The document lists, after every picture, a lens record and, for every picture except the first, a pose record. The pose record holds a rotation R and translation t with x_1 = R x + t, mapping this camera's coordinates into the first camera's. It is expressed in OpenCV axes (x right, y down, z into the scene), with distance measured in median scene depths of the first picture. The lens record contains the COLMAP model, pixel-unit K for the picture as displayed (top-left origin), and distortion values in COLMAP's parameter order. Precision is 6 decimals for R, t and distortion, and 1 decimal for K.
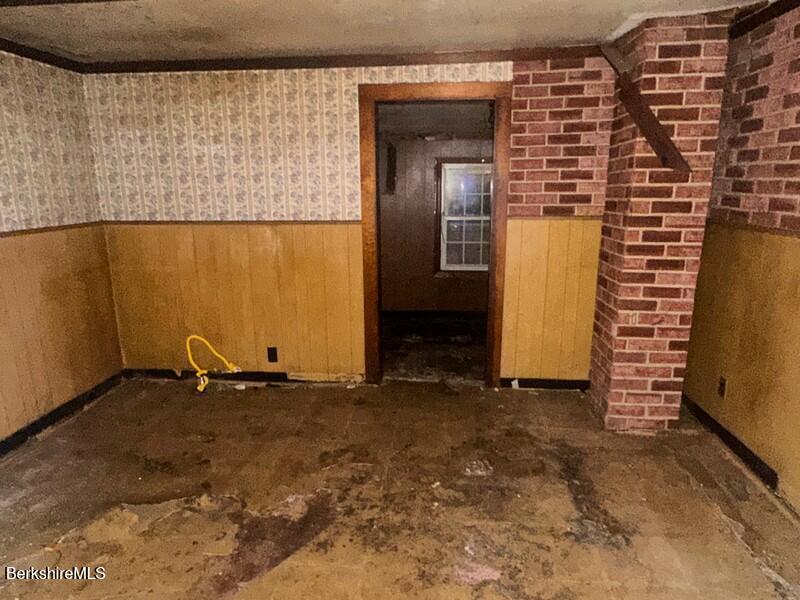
lens RADIAL K [[517.7, 0, 397.4], [0, 517.7, 307.1], [0, 0, 1]] dist [-0.014539, -0.001724]
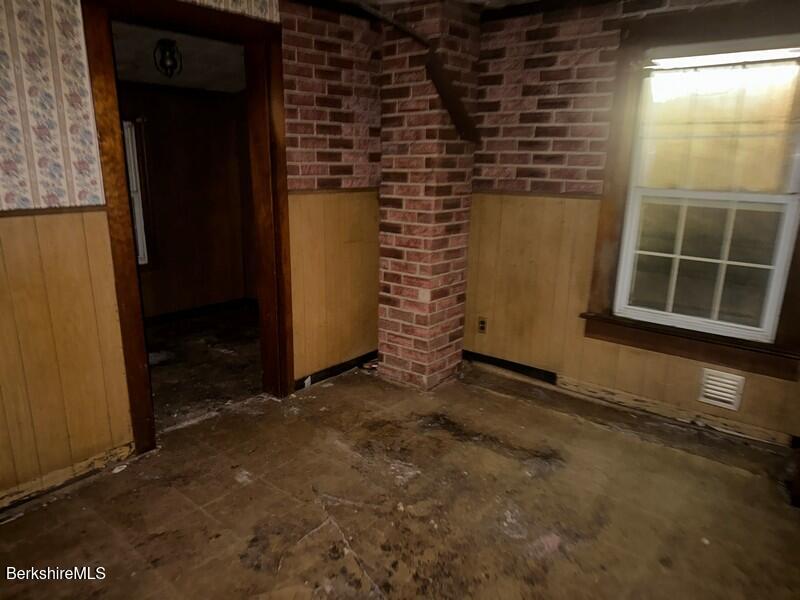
lens RADIAL K [[559.1, 0, 388.7], [0, 559.1, 319.1], [0, 0, 1]] dist [0.051423, -0.080076]
pose [[0.543666, -0.216925, 0.810784, -0.500795], [0.174555, 0.974123, 0.143580, -0.077532], [-0.820950, 0.063467, 0.567463, 0.374467]]
